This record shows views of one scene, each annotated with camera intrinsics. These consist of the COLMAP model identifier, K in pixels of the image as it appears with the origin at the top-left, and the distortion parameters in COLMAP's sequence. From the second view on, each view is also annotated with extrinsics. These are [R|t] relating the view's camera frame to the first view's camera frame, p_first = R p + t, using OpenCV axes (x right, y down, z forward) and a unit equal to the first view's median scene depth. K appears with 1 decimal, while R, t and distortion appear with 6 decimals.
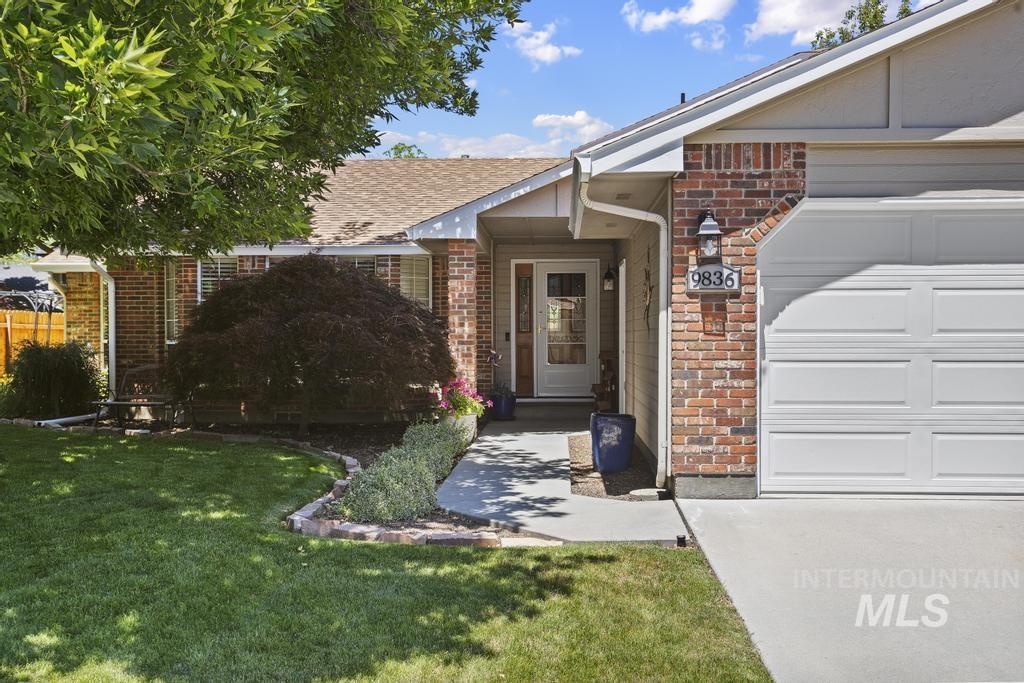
lens RADIAL K [[933.0, 0, 509.0], [0, 933.0, 341.9], [0, 0, 1]] dist [0.020650, 0.000000]
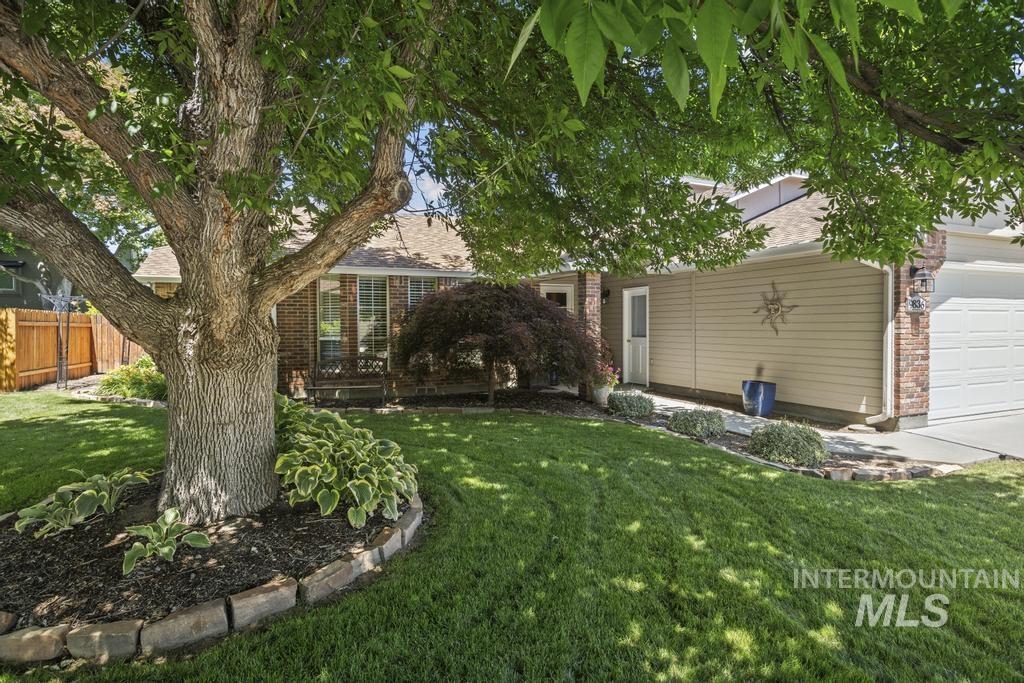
lens RADIAL K [[541.7, 0, 517.3], [0, 541.7, 336.5], [0, 0, 1]] dist [0.002715, 0.000353]
pose [[0.904513, -0.012031, 0.426277, -0.885430], [0.006073, 0.999864, 0.015333, -0.026318], [-0.426403, -0.011280, 0.904463, 0.385678]]
